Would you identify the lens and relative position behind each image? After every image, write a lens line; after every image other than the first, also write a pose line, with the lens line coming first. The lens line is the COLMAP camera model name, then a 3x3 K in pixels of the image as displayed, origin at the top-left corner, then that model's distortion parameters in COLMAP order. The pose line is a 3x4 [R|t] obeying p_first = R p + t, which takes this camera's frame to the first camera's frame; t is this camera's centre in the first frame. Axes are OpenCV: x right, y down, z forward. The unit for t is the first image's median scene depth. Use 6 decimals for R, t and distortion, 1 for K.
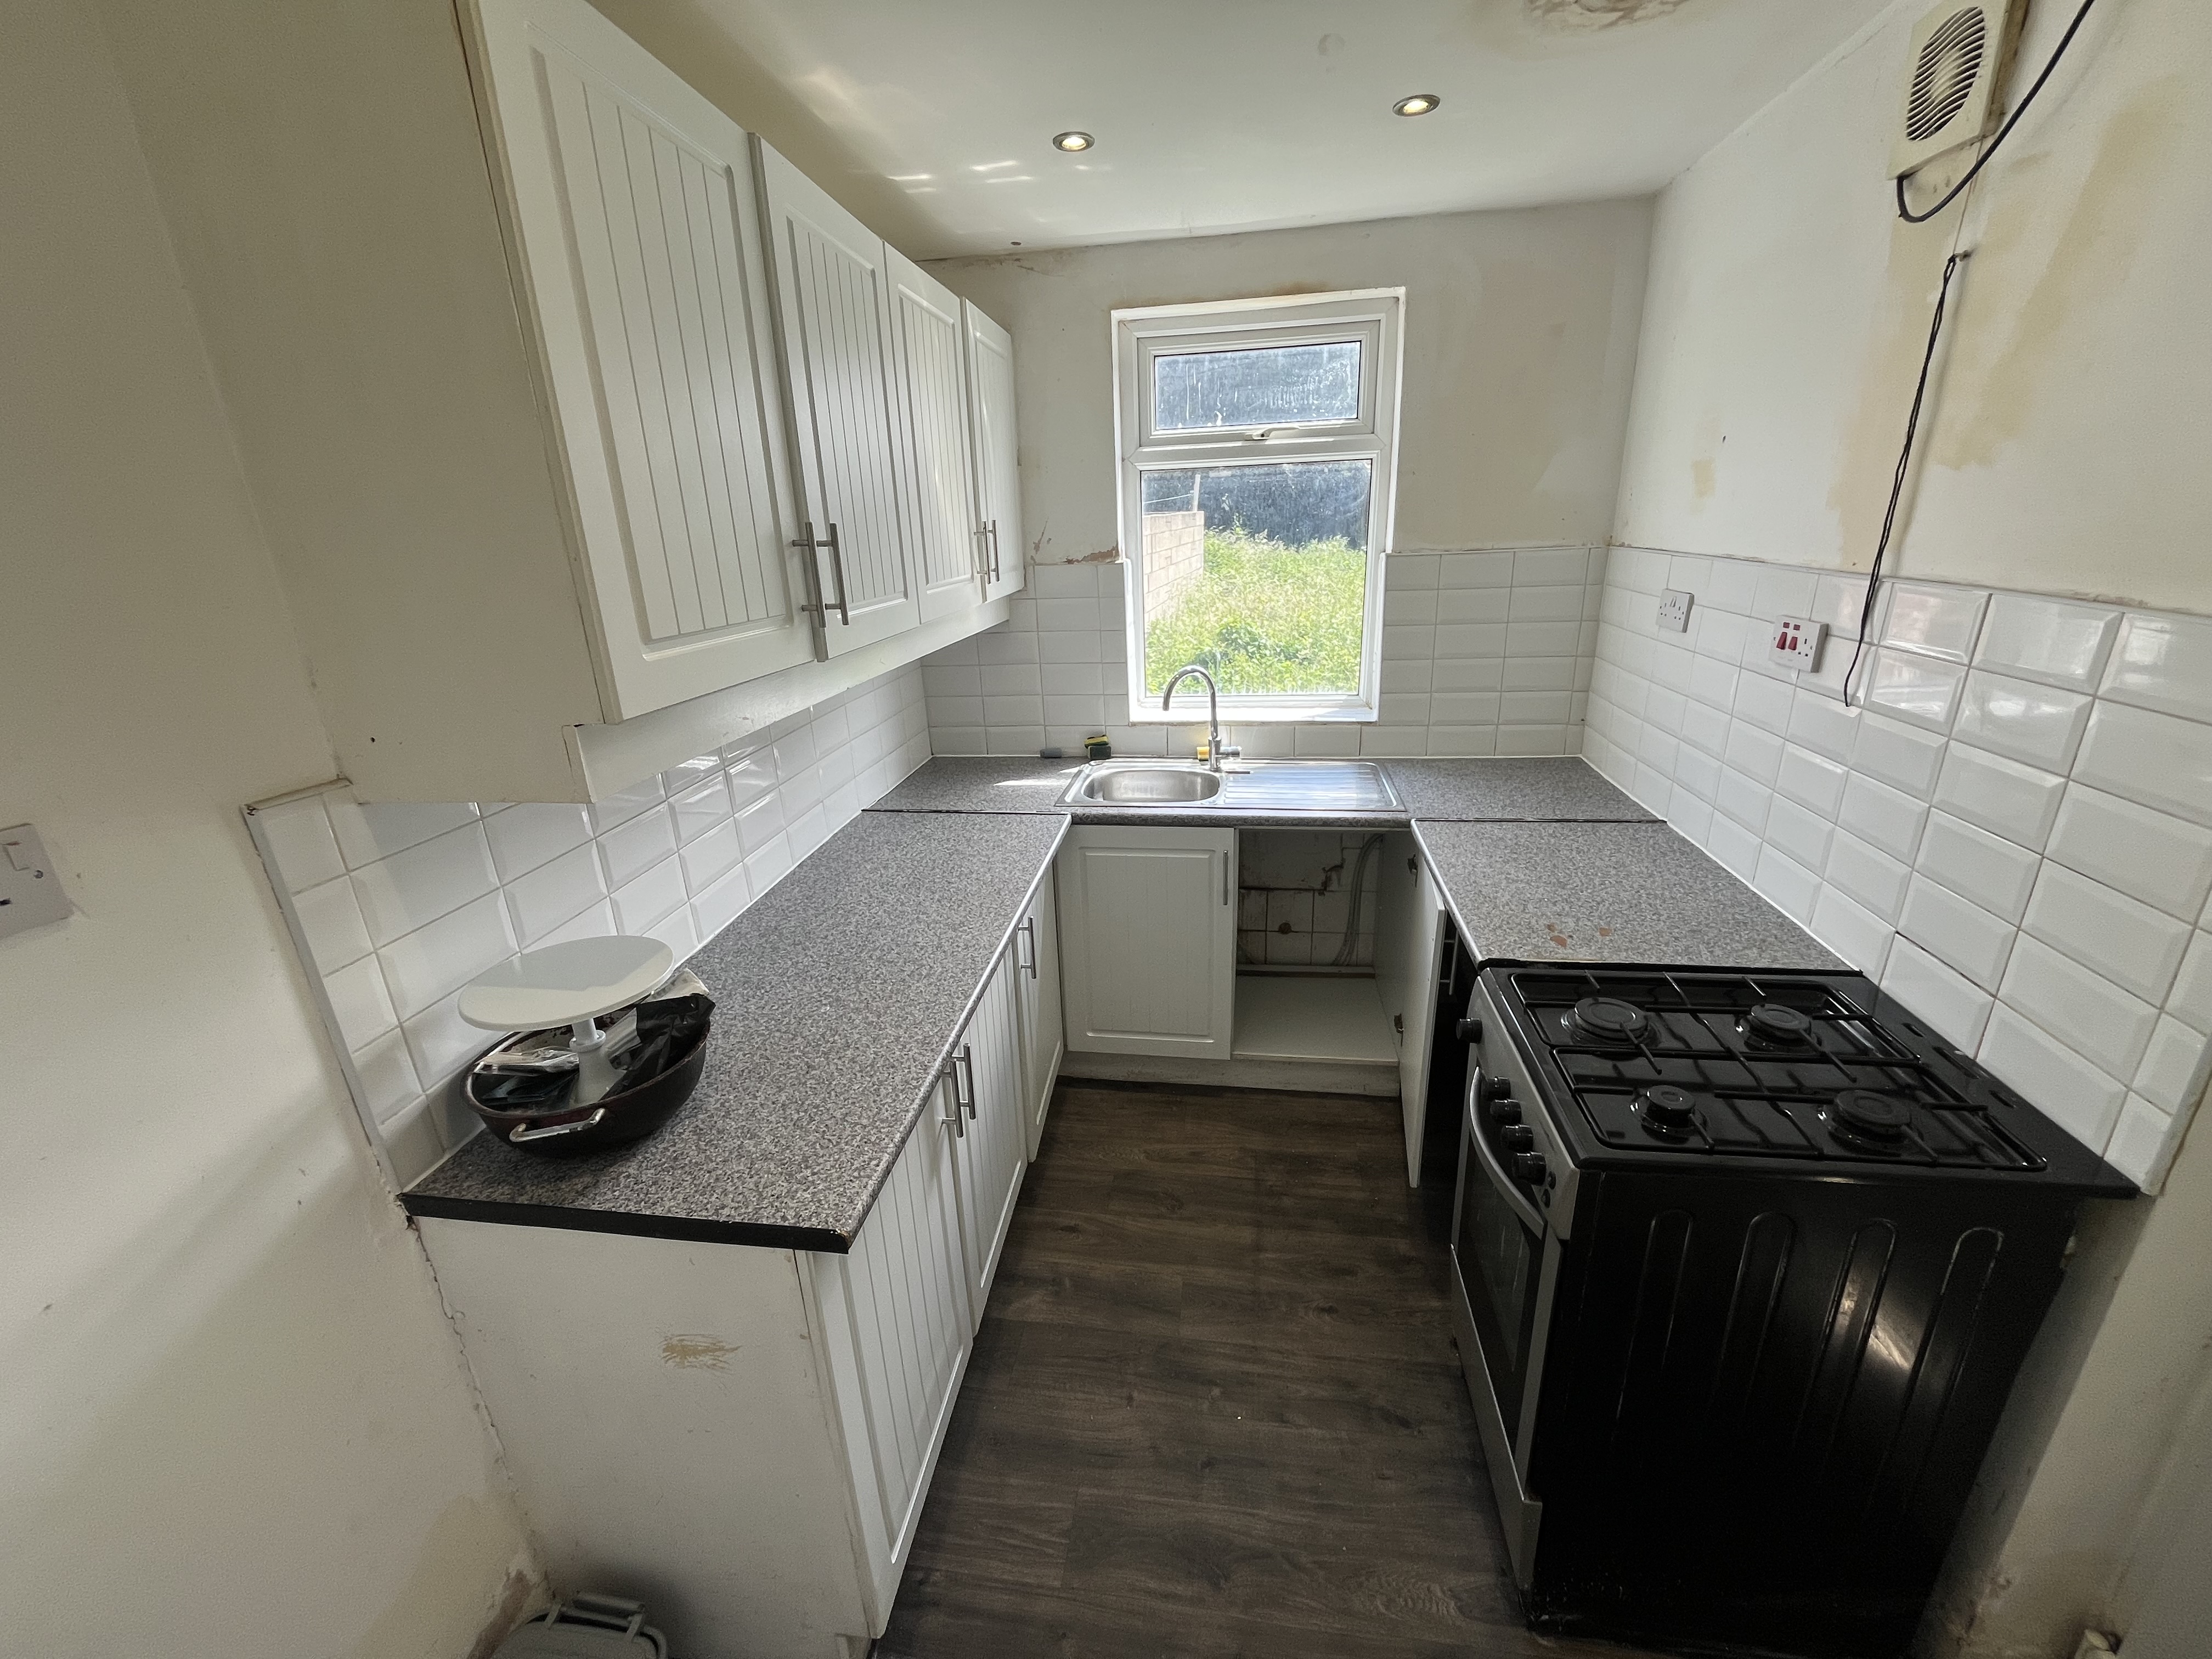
lens RADIAL K [[899.0, 0, 1102.8], [0, 899.0, 835.3], [0, 0, 1]] dist [-0.002790, -0.000265]
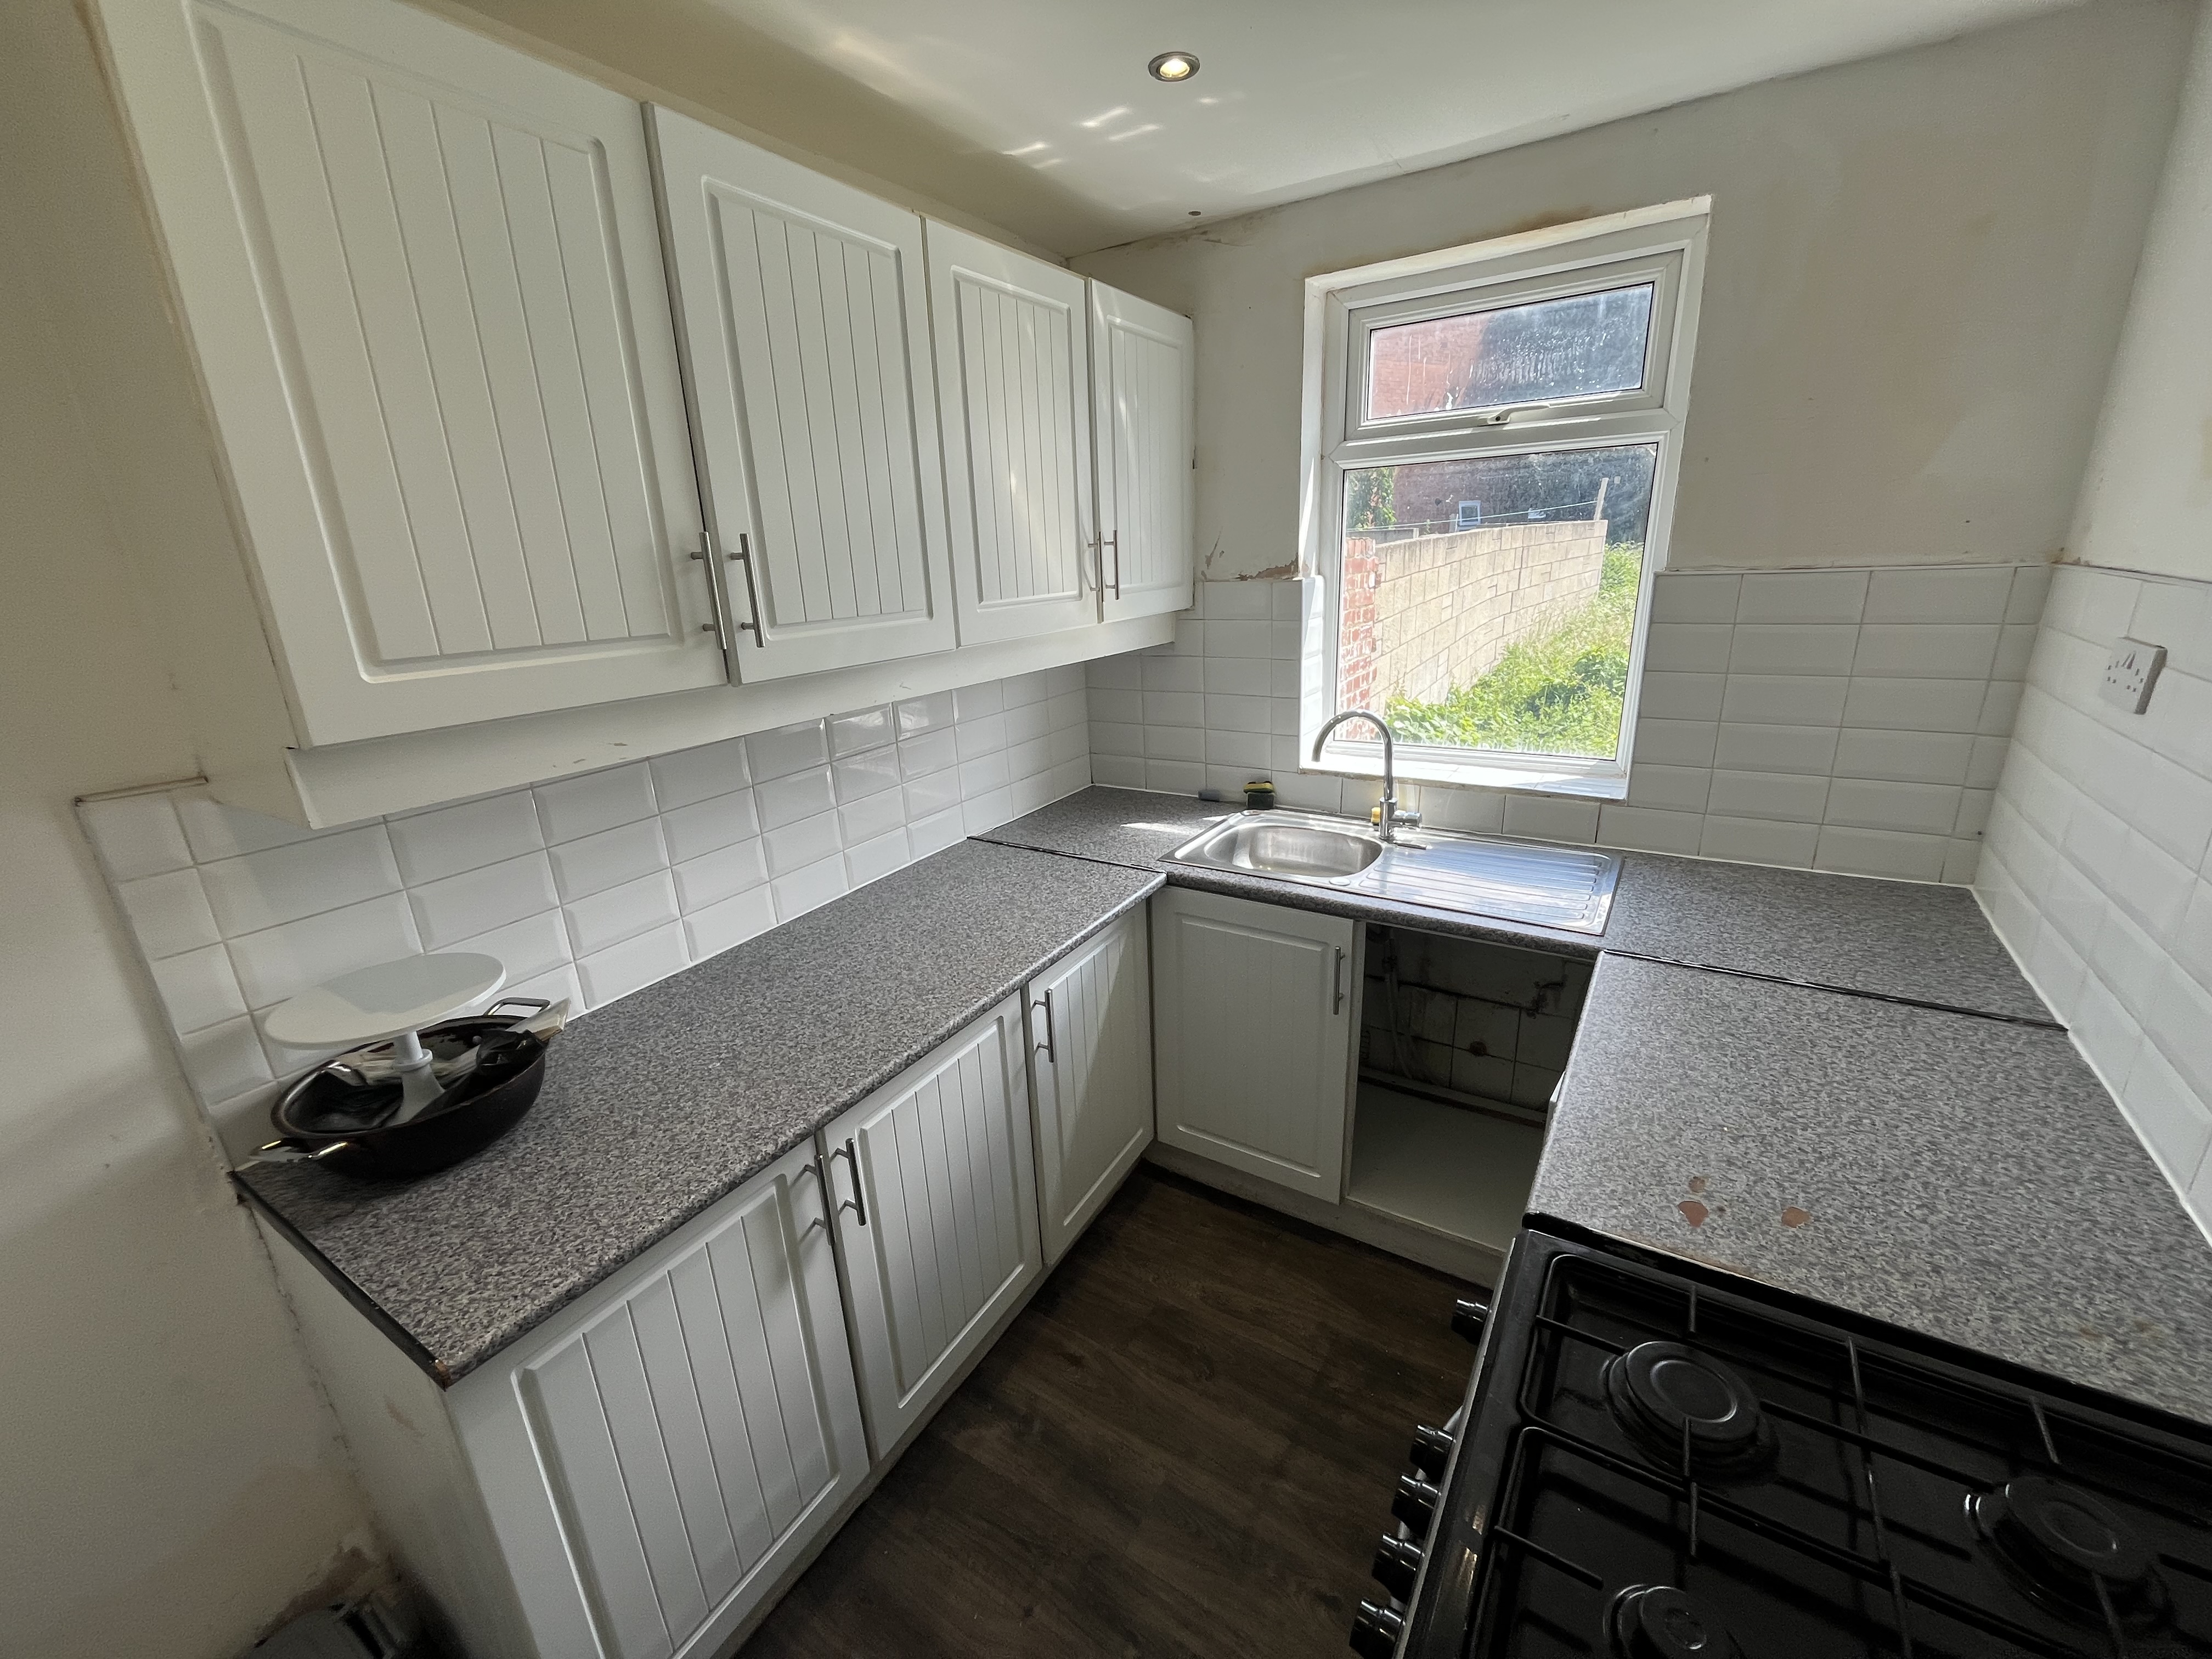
lens RADIAL K [[899.0, 0, 1102.8], [0, 899.0, 835.3], [0, 0, 1]] dist [-0.002790, -0.000265]
pose [[0.914101, 0.122084, -0.386671, 0.229819], [-0.127162, 0.991803, 0.012527, -0.060669], [0.385031, 0.037719, 0.922133, 0.185095]]
